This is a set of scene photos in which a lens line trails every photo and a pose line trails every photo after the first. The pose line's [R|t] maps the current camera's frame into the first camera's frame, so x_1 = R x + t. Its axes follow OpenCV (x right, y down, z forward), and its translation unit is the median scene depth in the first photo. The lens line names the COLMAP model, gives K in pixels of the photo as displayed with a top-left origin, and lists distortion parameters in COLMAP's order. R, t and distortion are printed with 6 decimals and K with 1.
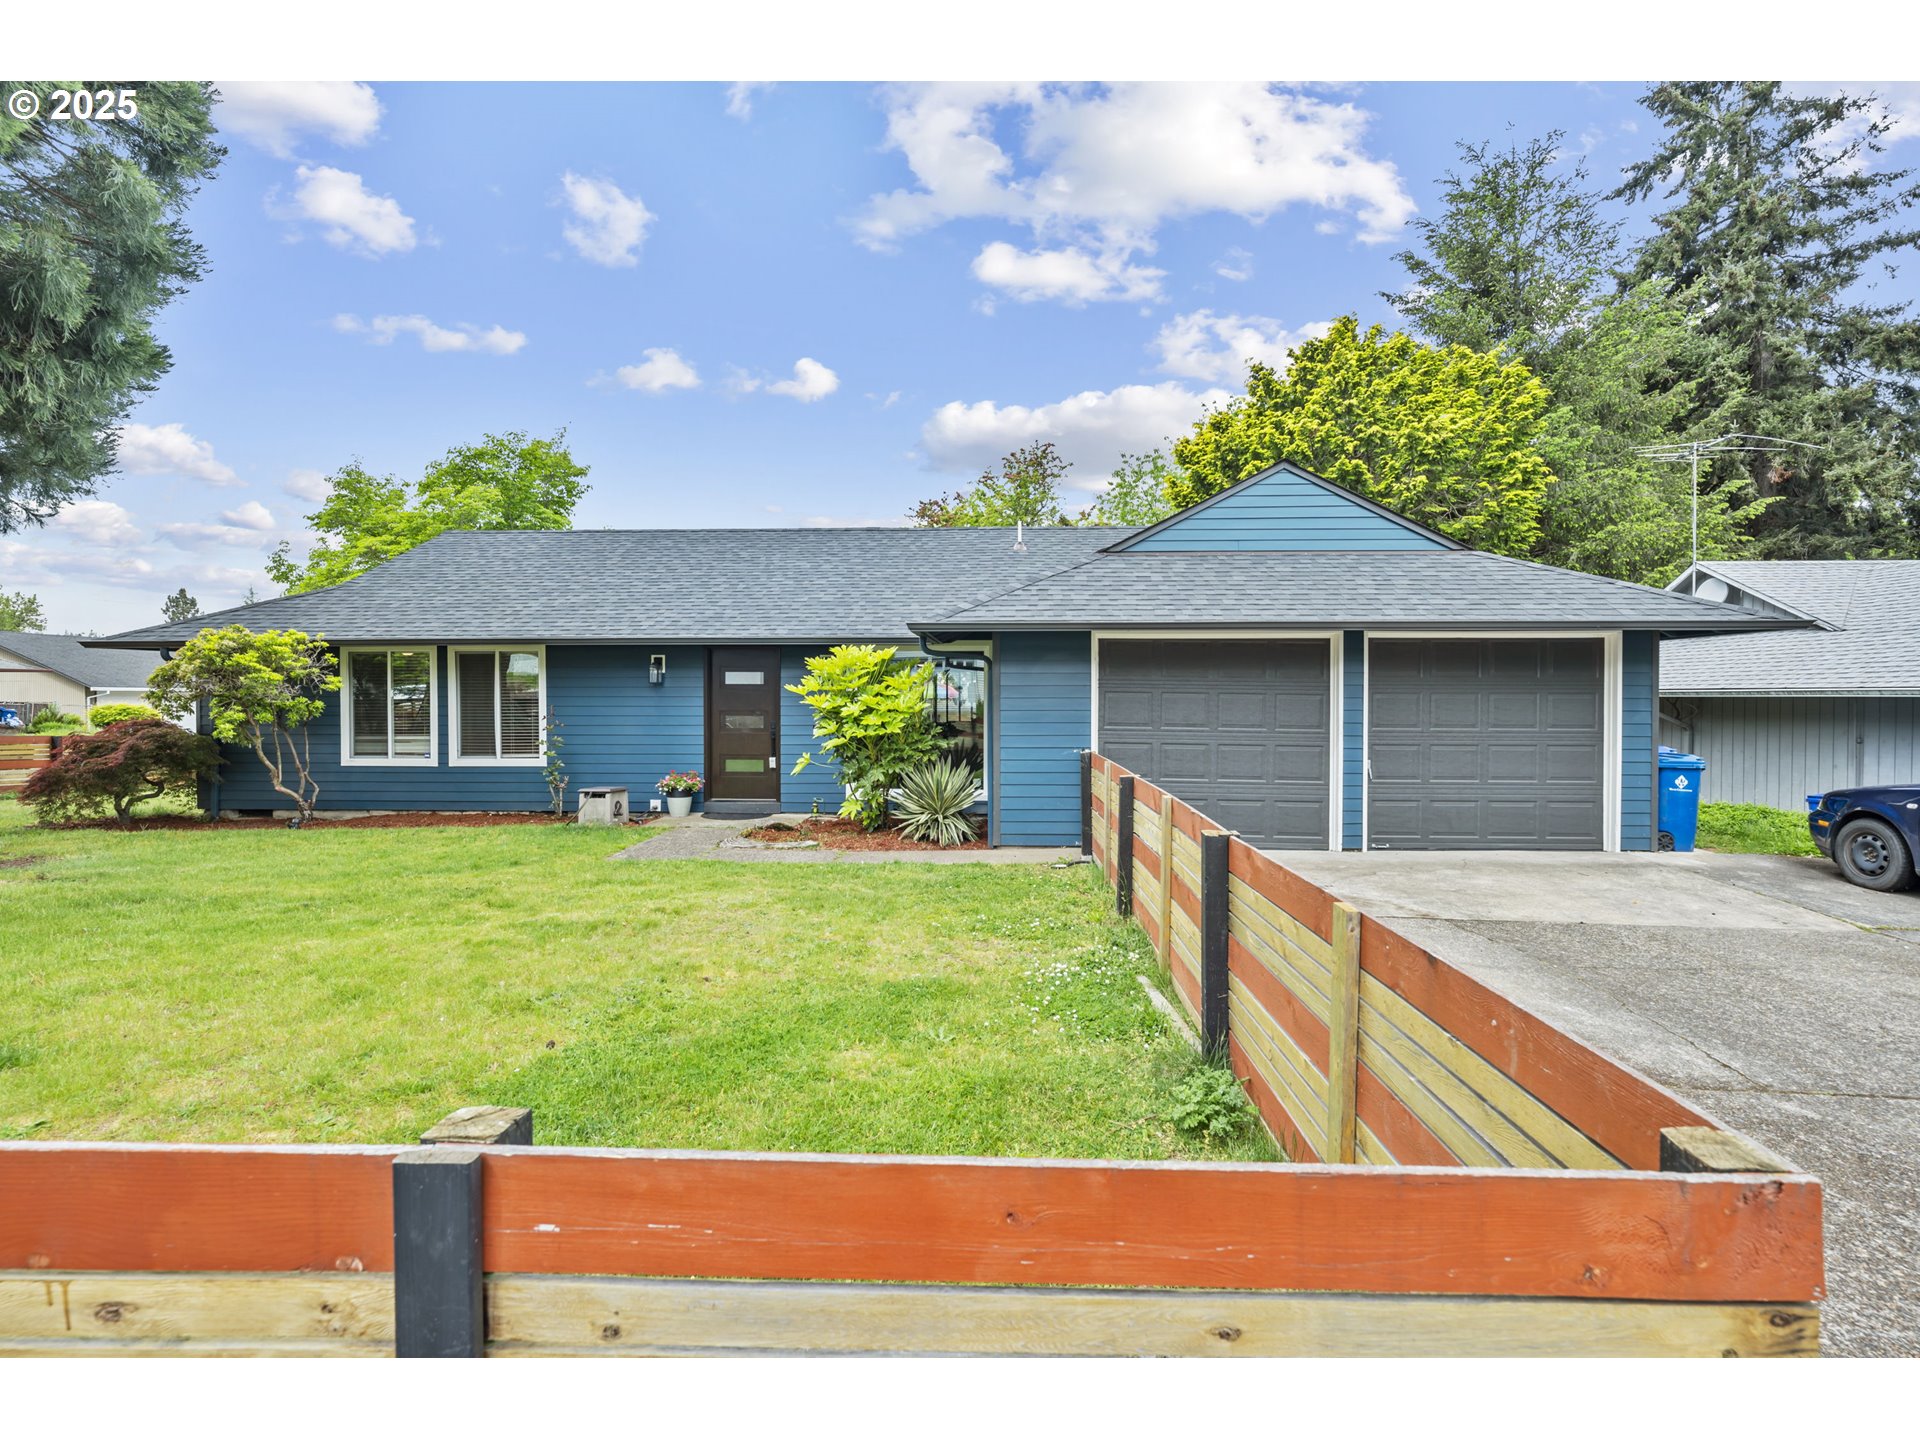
lens RADIAL K [[939.9, 0, 960.0], [0, 939.9, 720.0], [0, 0, 1]] dist [-0.011574, -0.000014]
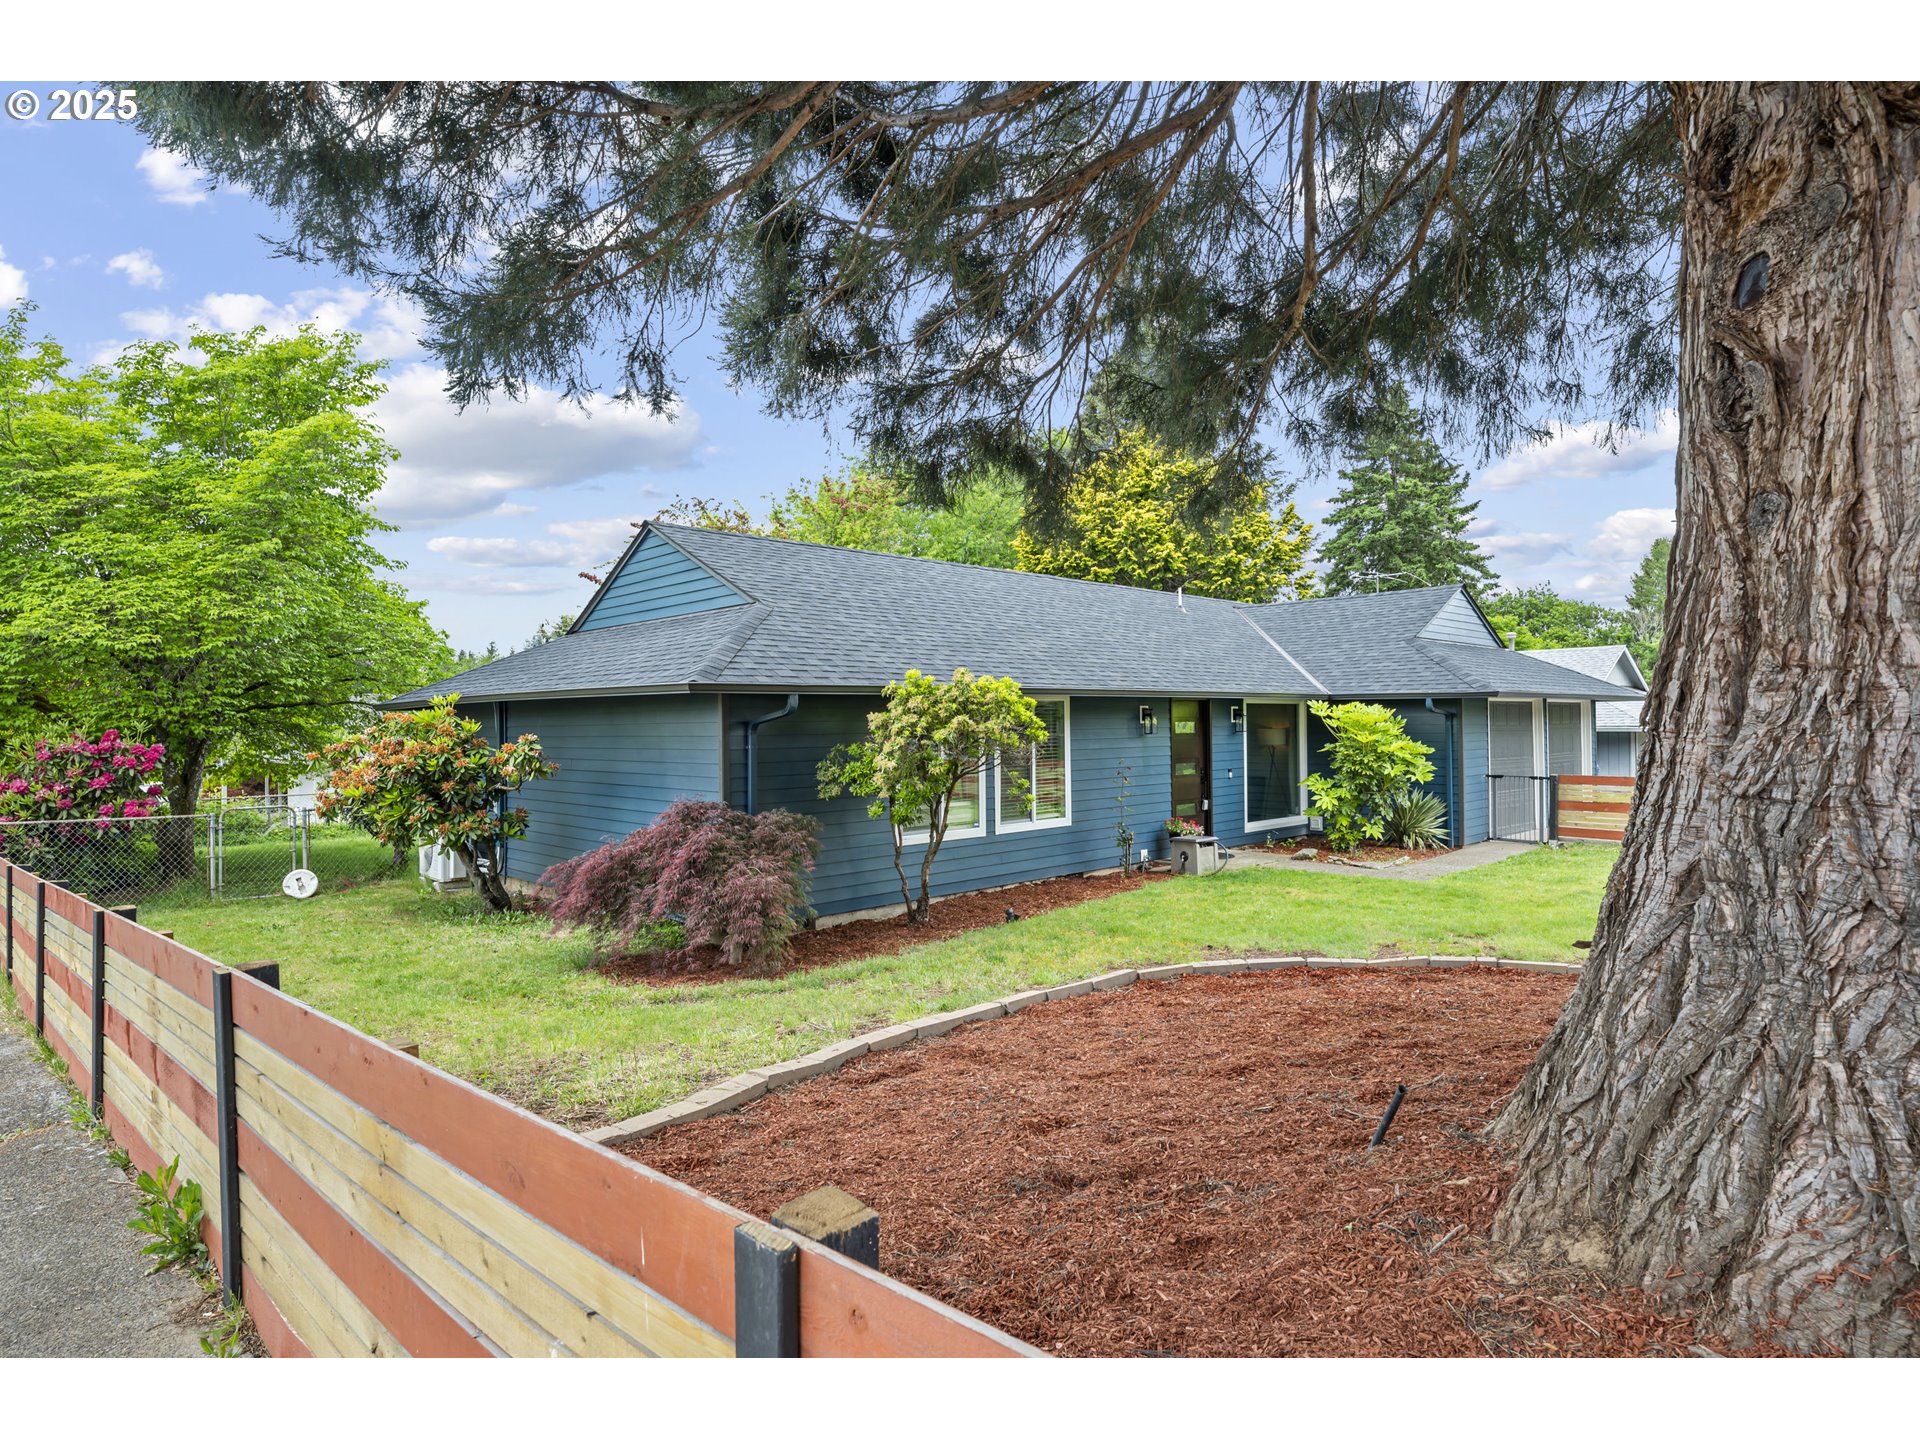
lens RADIAL K [[1053.2, 0, 960.0], [0, 1053.2, 720.0], [0, 0, 1]] dist [0.000551, -0.000061]
pose [[0.691166, -0.008703, 0.722643, -1.271895], [0.031214, 0.999354, -0.017819, -0.039759], [-0.722021, 0.034872, 0.690991, 0.356306]]
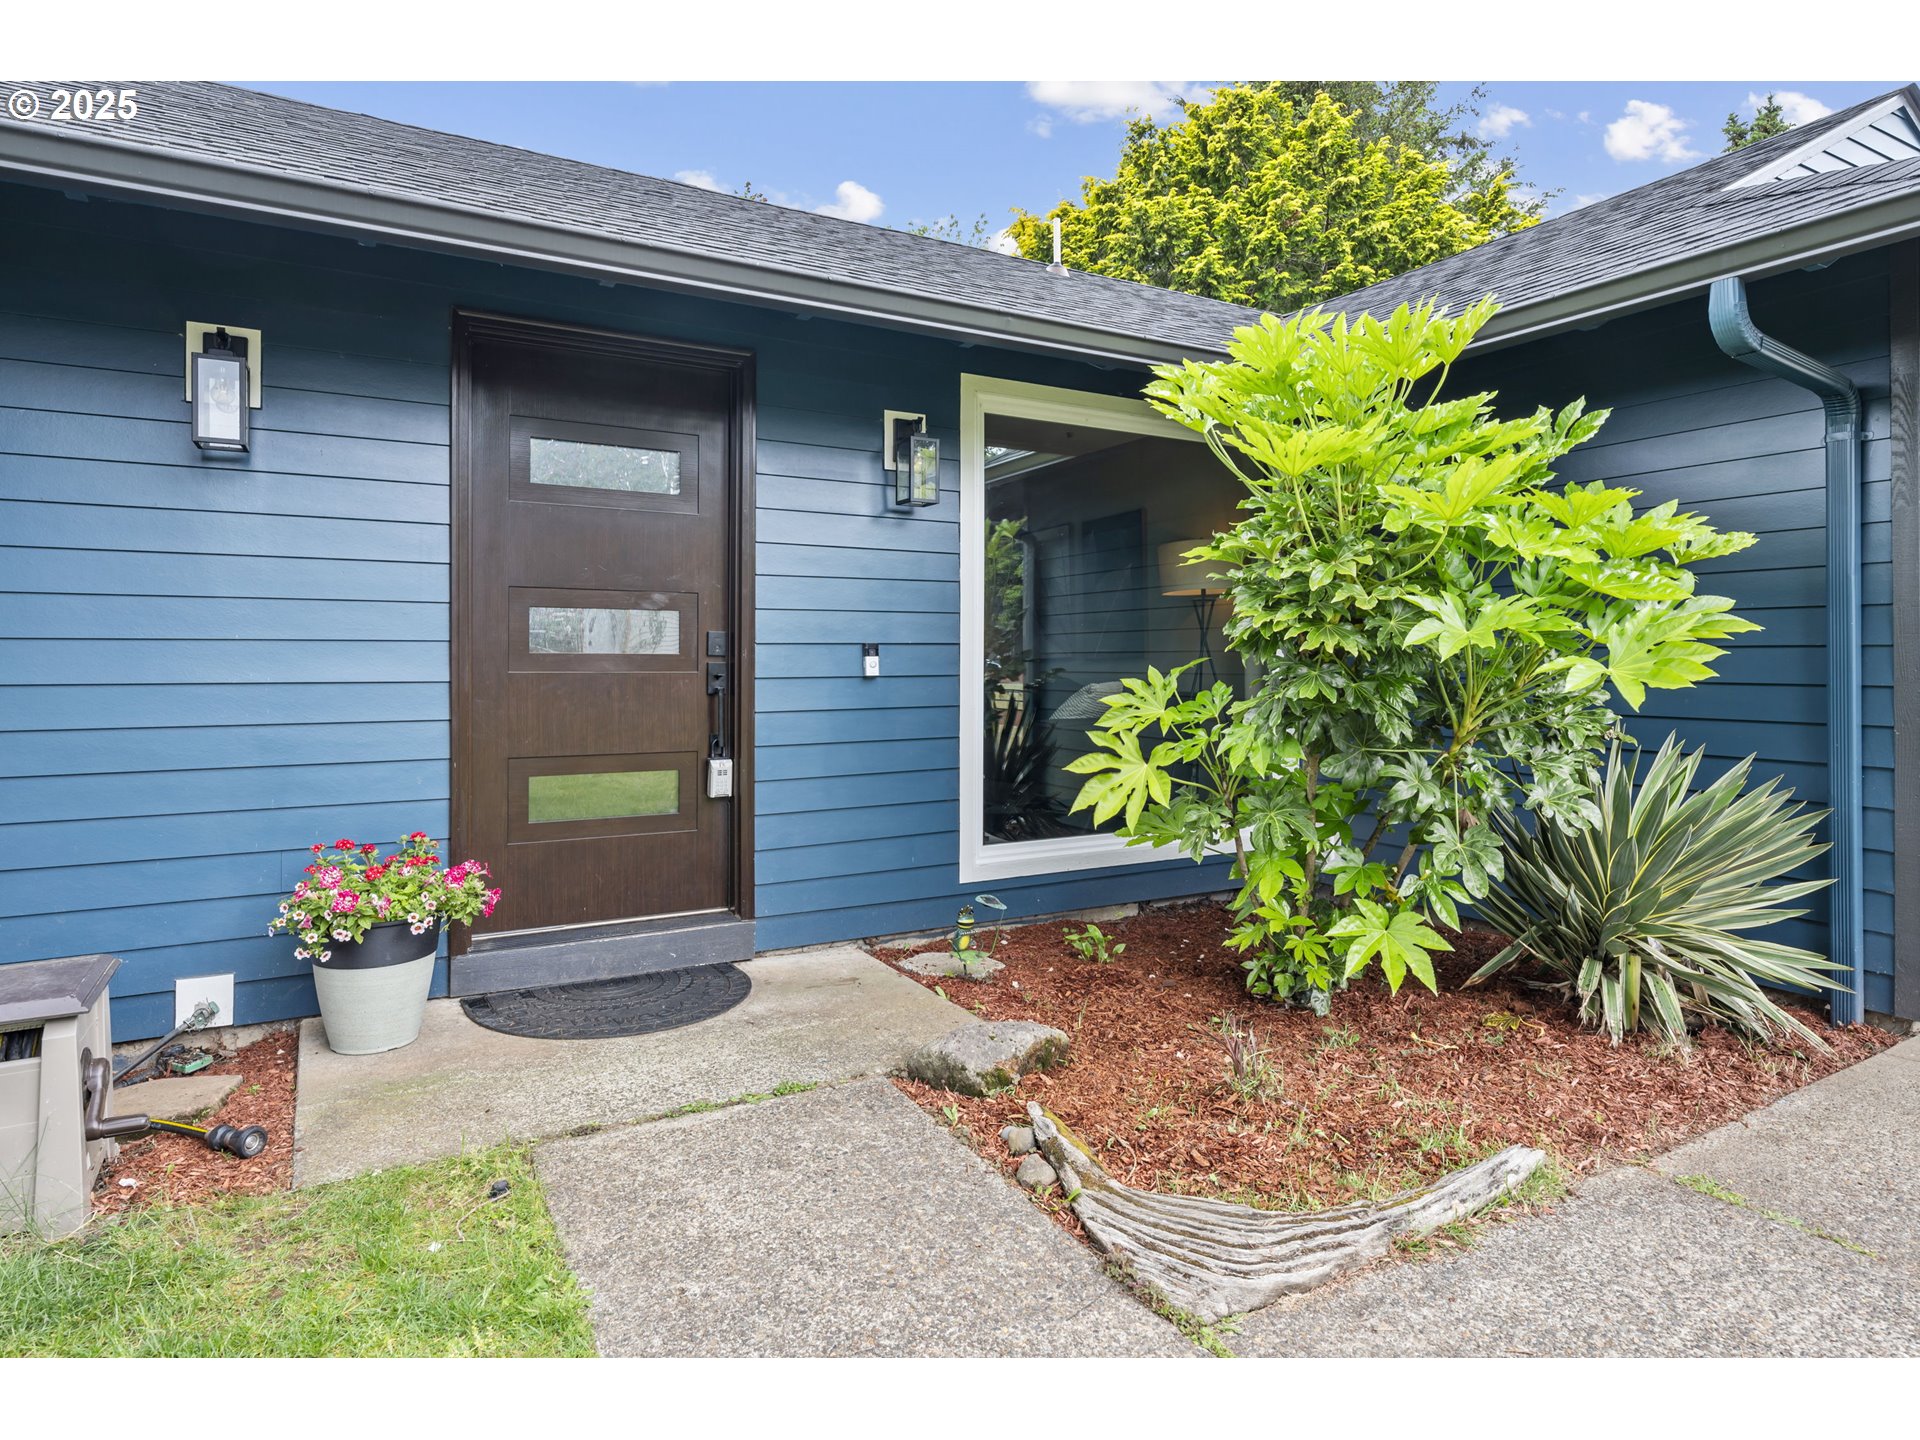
lens RADIAL K [[1085.2, 0, 957.7], [0, 1085.2, 662.4], [0, 0, 1]] dist [0.004352, 0.000489]
pose [[0.851653, -0.001830, 0.524102, -0.306038], [0.014499, 0.999693, -0.020069, 0.018703], [-0.523905, 0.024691, 0.851419, 0.684821]]
